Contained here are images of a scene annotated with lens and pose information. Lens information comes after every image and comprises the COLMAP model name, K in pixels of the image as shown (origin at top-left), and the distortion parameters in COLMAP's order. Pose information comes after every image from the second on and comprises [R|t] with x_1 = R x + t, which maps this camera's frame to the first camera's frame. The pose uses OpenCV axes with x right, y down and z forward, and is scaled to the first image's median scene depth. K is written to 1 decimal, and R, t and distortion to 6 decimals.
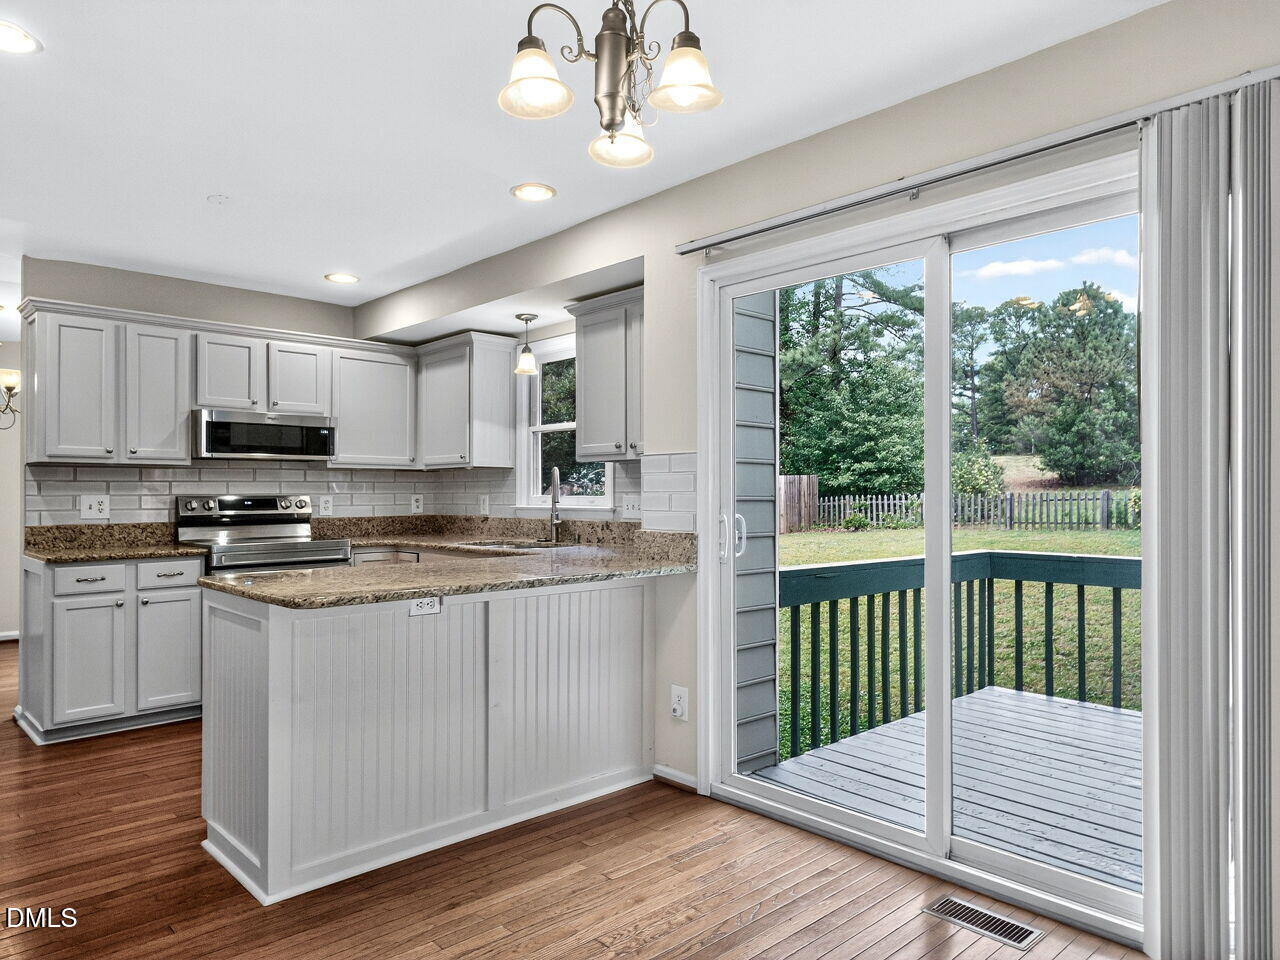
lens RADIAL K [[818.8, 0, 628.5], [0, 818.8, 496.7], [0, 0, 1]] dist [0.010700, -0.005791]
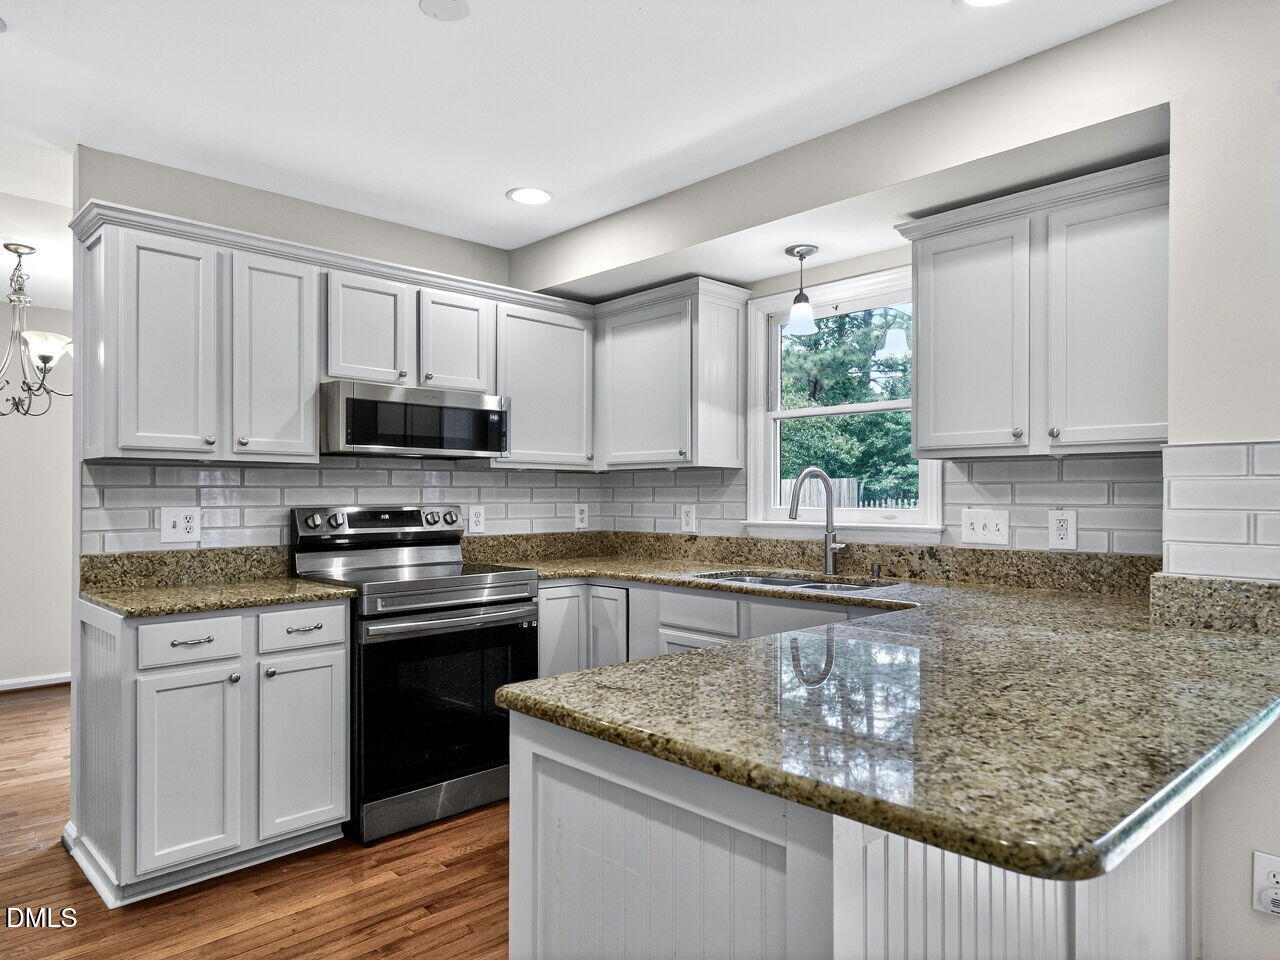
lens RADIAL K [[818.8, 0, 635.7], [0, 818.8, 501.0], [0, 0, 1]] dist [0.010700, -0.005791]
pose [[0.999969, 0.001919, 0.007576, -0.263395], [-0.001936, 0.999996, 0.002128, -0.008584], [-0.007571, -0.002142, 0.999969, 0.301155]]
